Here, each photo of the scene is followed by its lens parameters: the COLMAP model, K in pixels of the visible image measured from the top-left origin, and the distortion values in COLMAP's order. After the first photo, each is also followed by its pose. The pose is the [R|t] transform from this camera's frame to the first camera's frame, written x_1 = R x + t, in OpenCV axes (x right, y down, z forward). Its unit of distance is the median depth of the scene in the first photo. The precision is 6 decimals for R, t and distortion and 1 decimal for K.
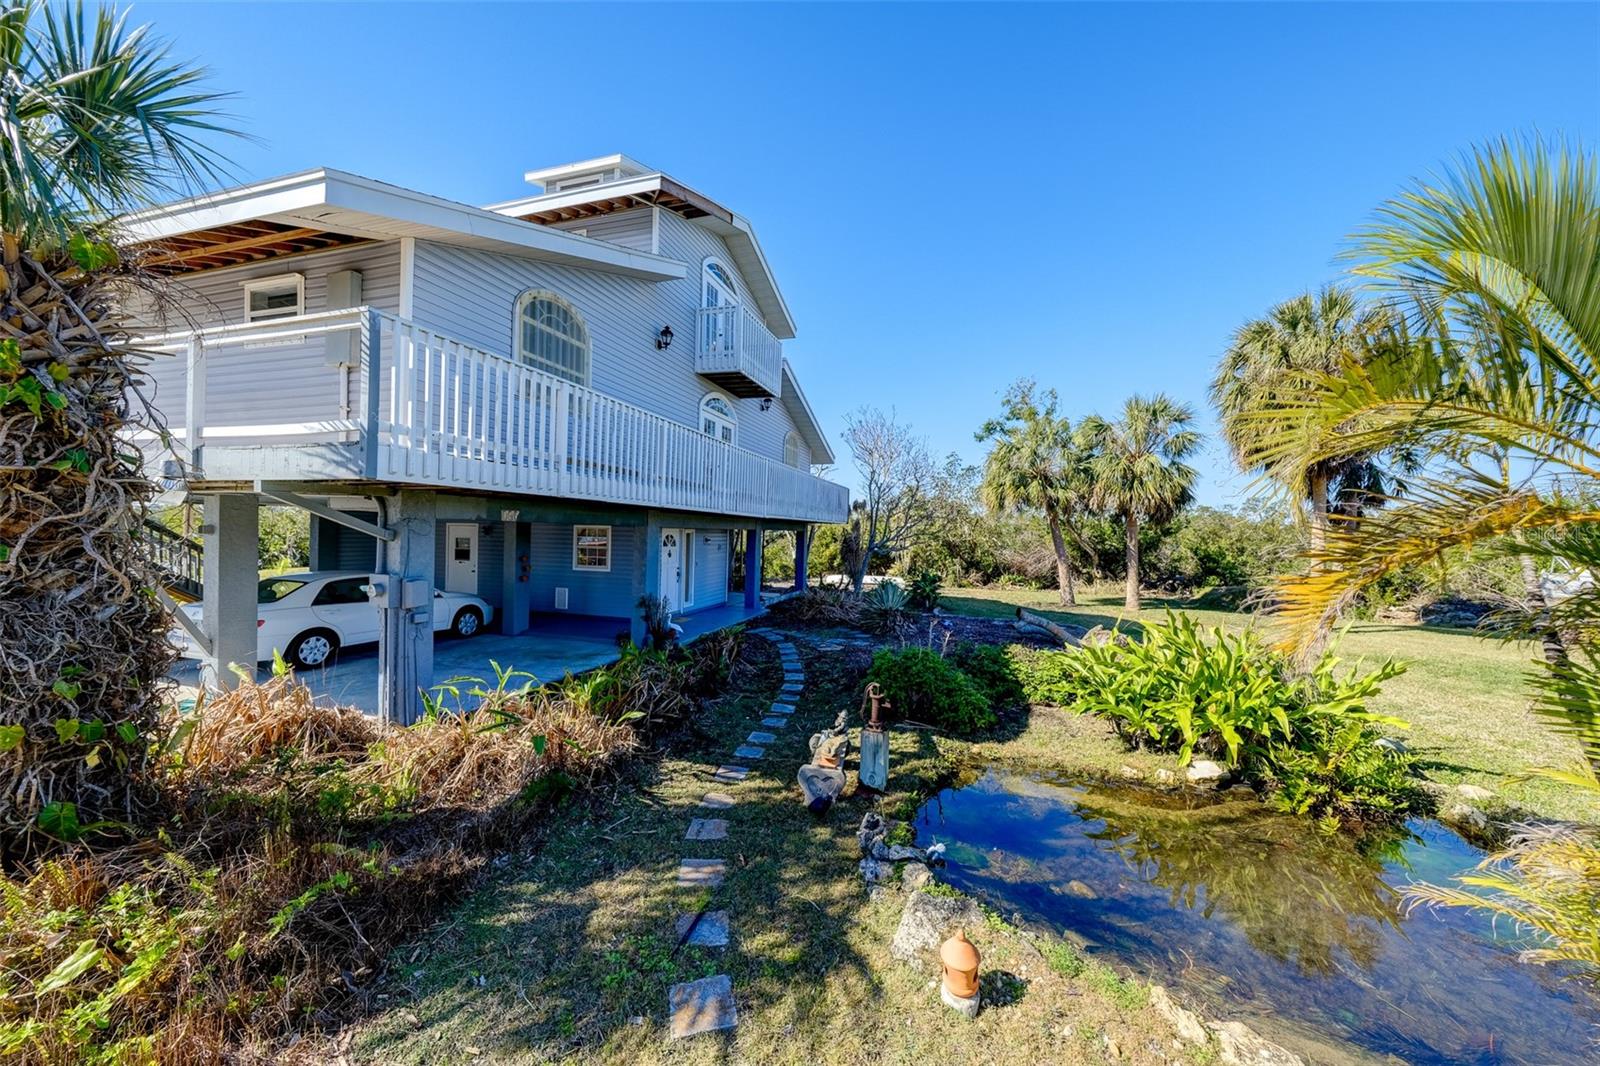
lens RADIAL K [[559.0, 0, 811.7], [0, 559.0, 534.5], [0, 0, 1]] dist [0.000569, -0.000028]
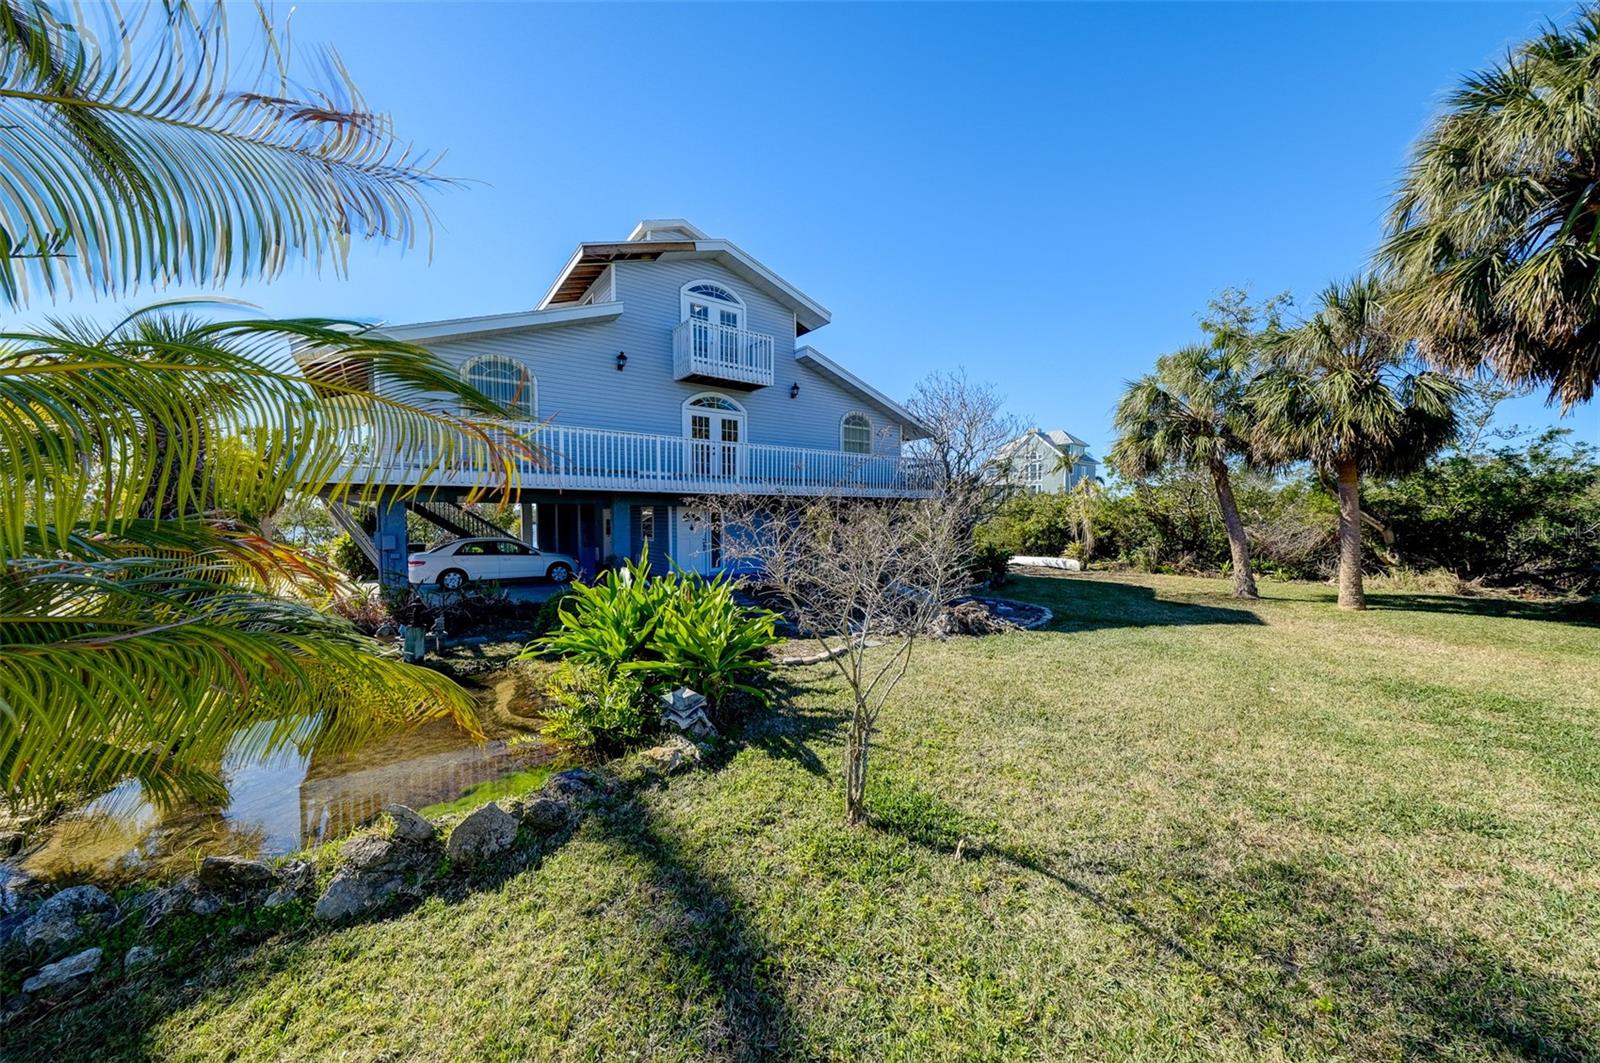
lens RADIAL K [[559.0, 0, 814.9], [0, 559.0, 533.9], [0, 0, 1]] dist [0.000569, -0.000028]
pose [[0.808040, -0.007511, -0.589080, 0.716354], [0.020301, 0.999680, 0.015100, 0.036716], [0.588778, -0.024160, 0.807934, 0.157580]]
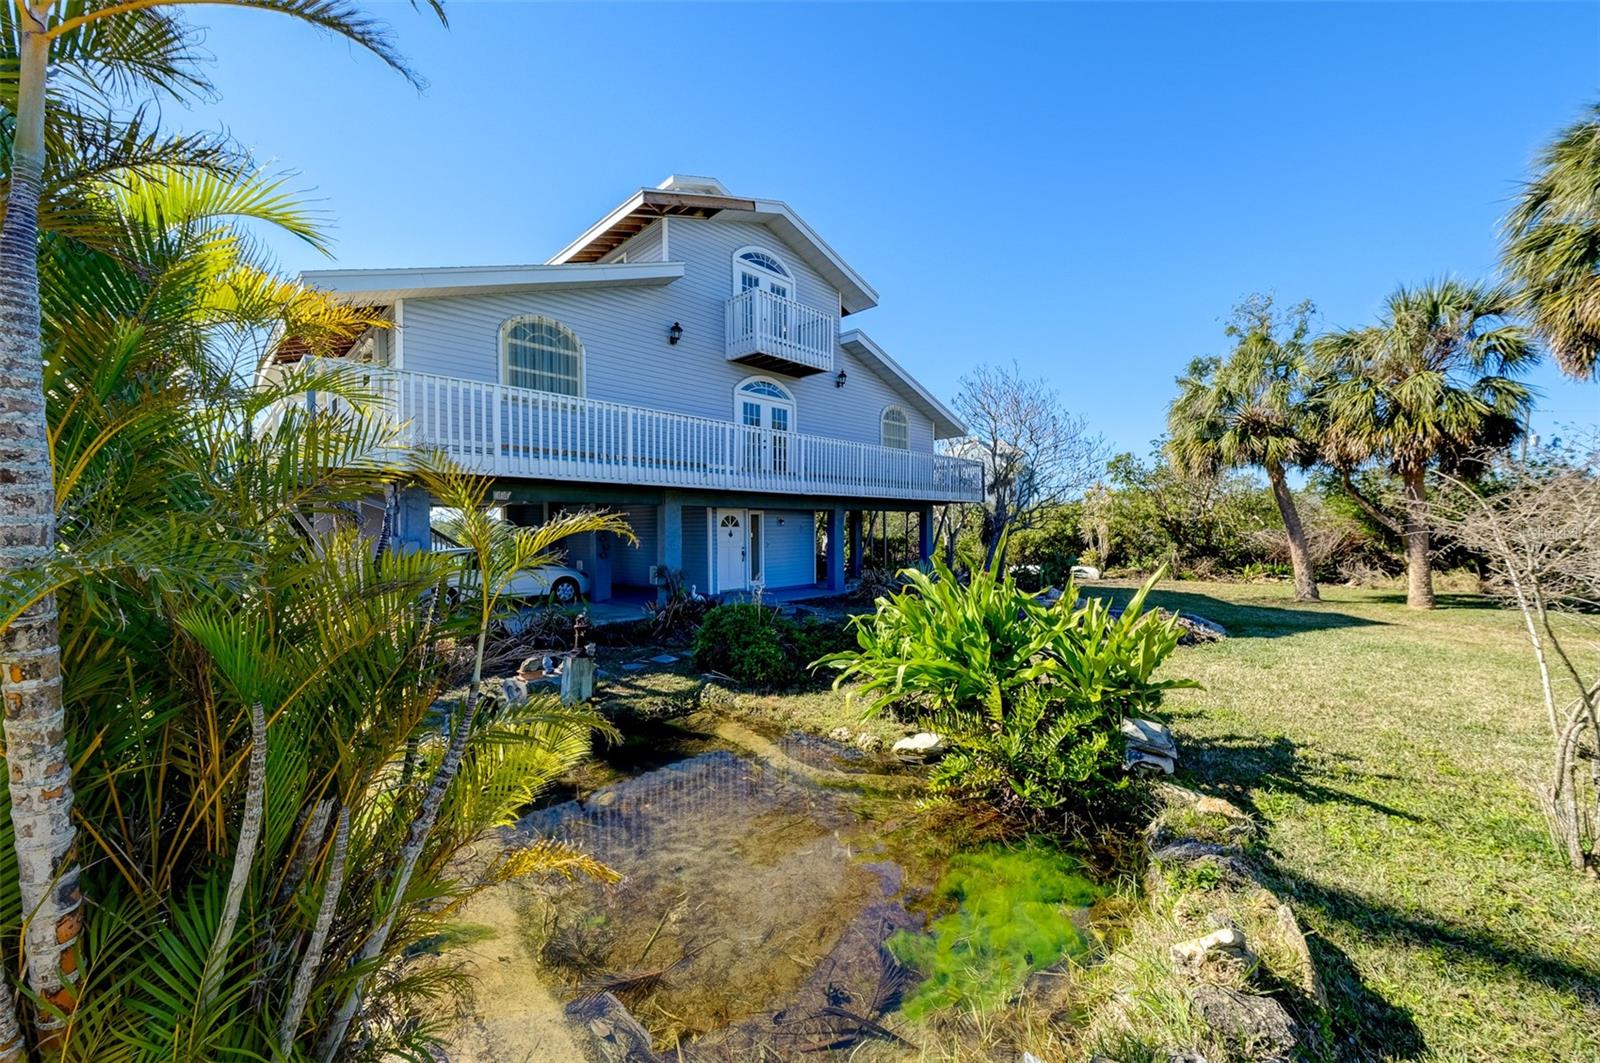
lens RADIAL K [[604.0, 0, 810.5], [0, 604.0, 529.2], [0, 0, 1]] dist [0.002882, -0.000426]
pose [[0.889492, -0.030481, -0.455932, 0.410763], [0.027565, 0.999535, -0.013047, 0.046128], [0.456118, -0.000963, 0.889919, 0.050487]]
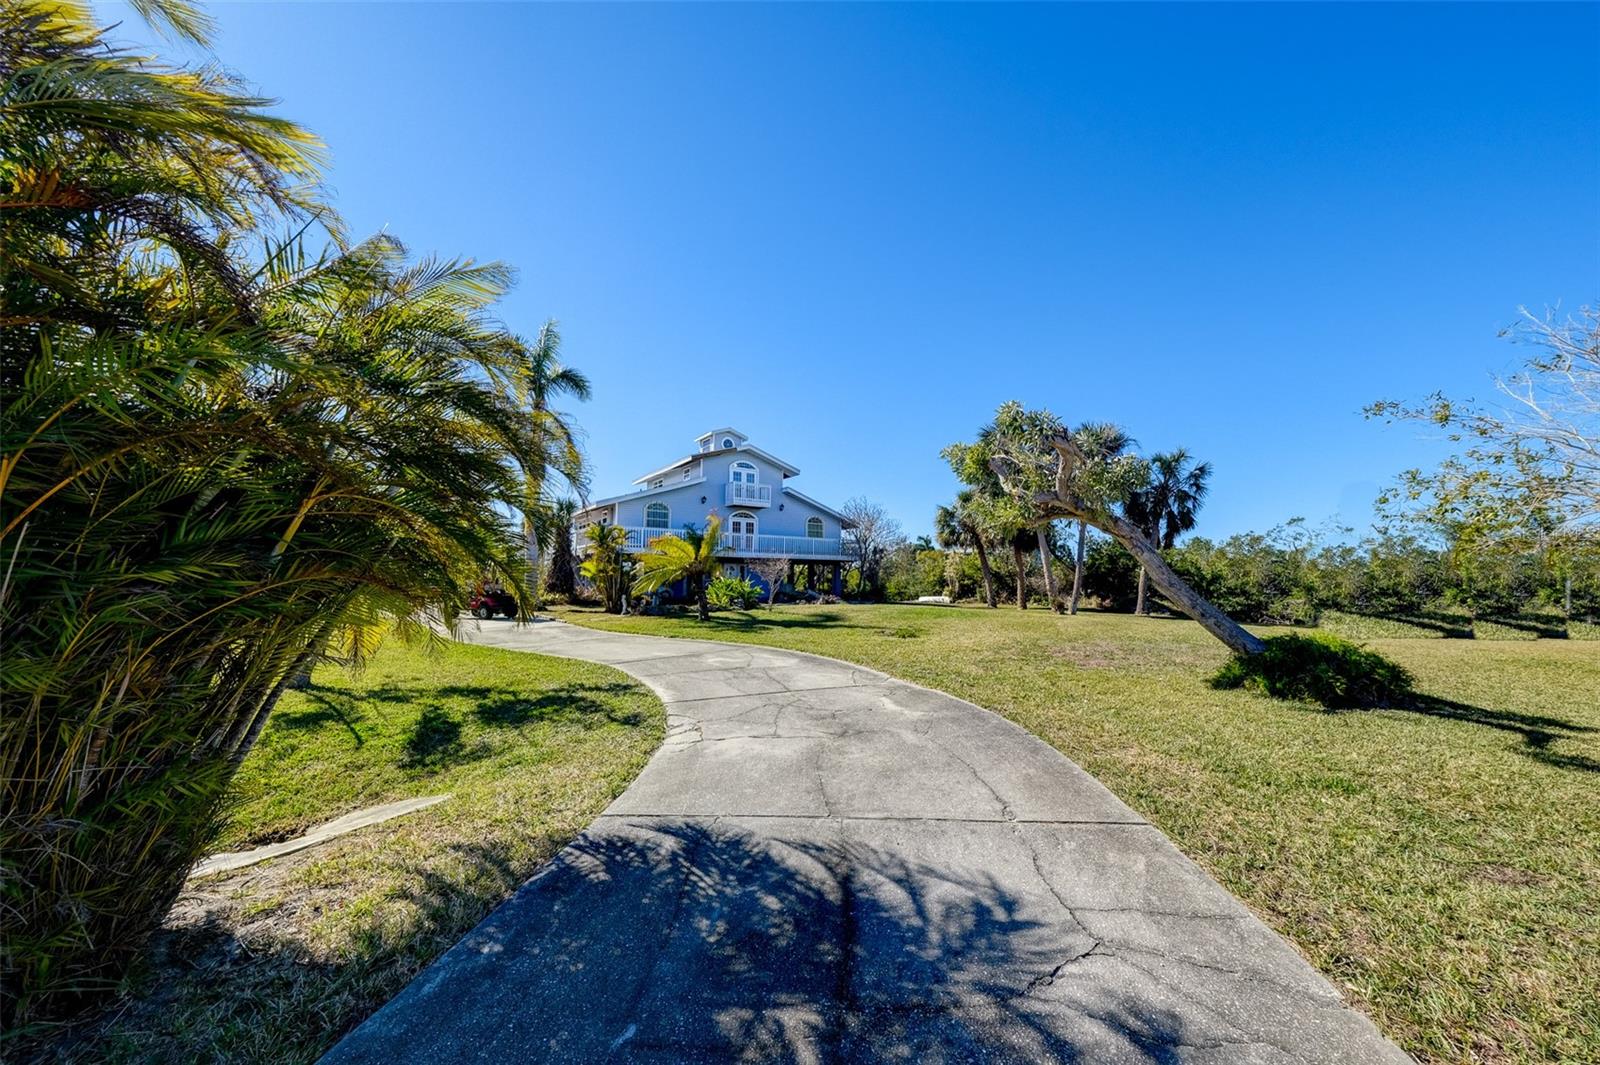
lens RADIAL K [[559.0, 0, 807.8], [0, 559.0, 529.7], [0, 0, 1]] dist [0.000569, -0.000028]
pose [[0.785536, -0.080450, -0.613564, 1.652558], [0.015911, 0.993811, -0.109938, 0.122753], [0.618611, 0.076597, 0.781955, -0.823260]]
